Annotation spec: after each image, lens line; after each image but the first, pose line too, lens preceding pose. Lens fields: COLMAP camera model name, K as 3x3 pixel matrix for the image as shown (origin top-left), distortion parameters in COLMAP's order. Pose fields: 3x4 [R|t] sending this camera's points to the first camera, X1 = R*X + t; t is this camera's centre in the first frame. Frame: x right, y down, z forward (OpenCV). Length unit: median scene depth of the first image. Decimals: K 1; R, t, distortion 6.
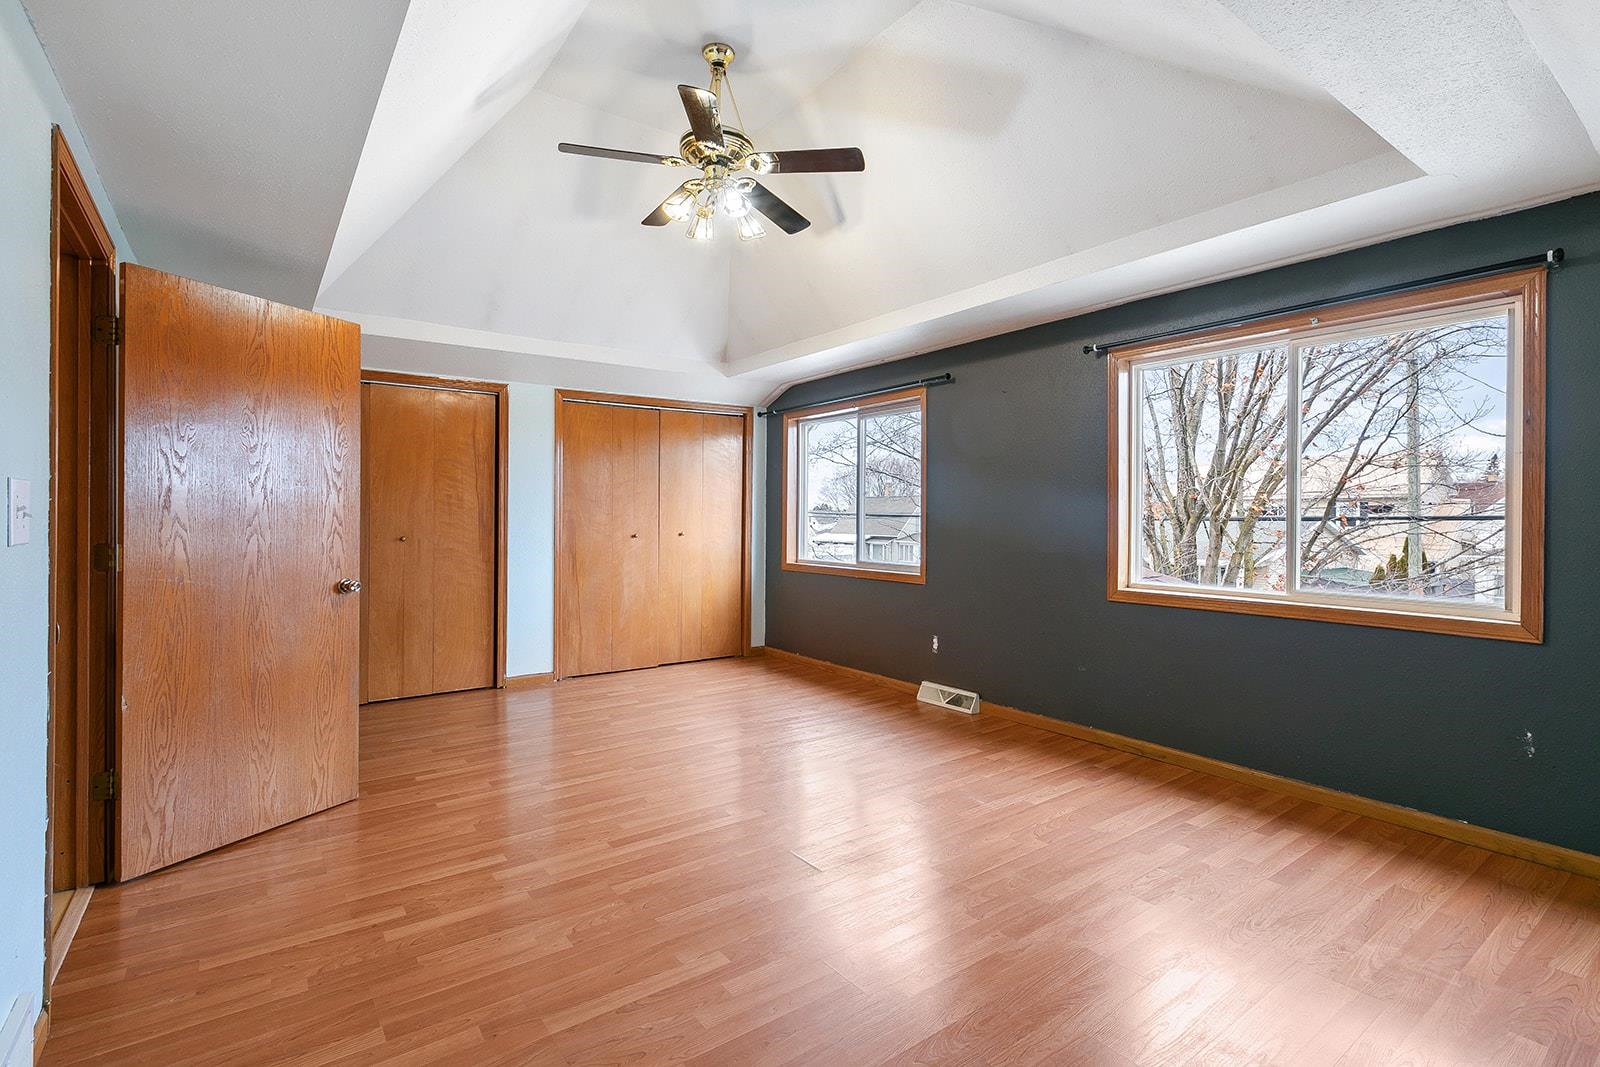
lens RADIAL K [[731.3, 0, 785.1], [0, 731.3, 522.3], [0, 0, 1]] dist [0.005937, -0.000588]
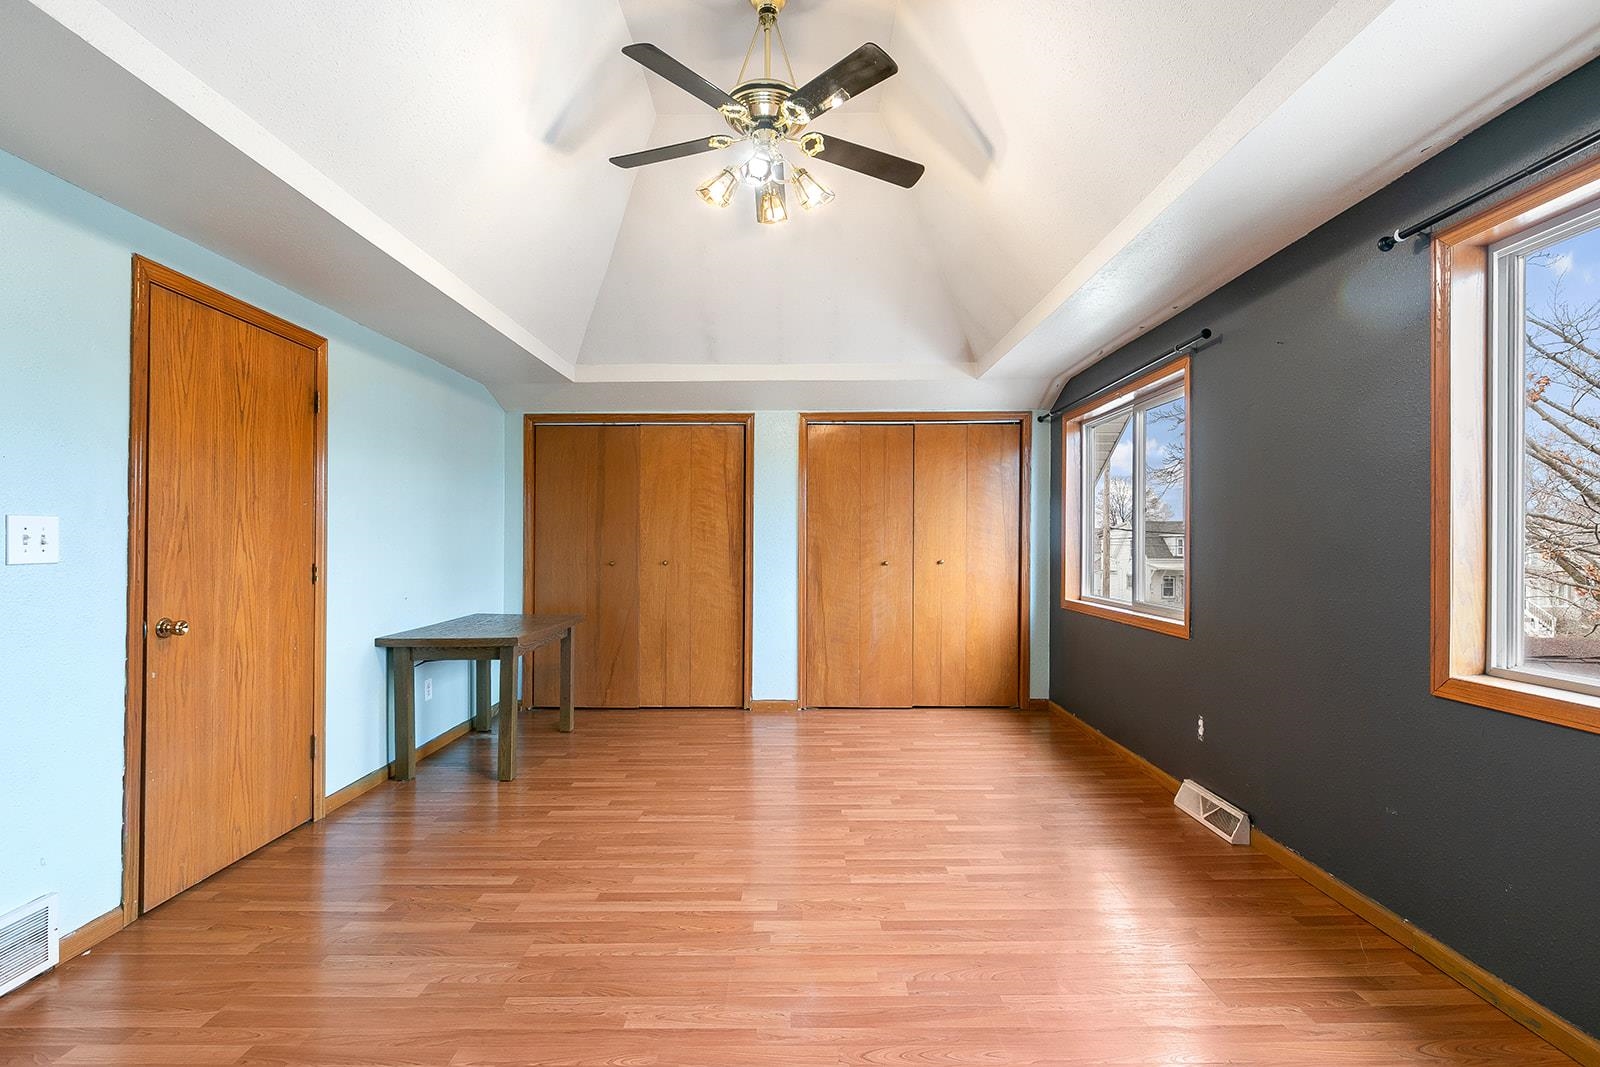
lens RADIAL K [[731.3, 0, 804.3], [0, 731.3, 541.3], [0, 0, 1]] dist [0.005937, -0.000588]
pose [[0.818898, -0.002674, -0.573933, 0.295226], [-0.003310, 0.999951, -0.009381, -0.000125], [0.573930, 0.009581, 0.818848, 0.226189]]
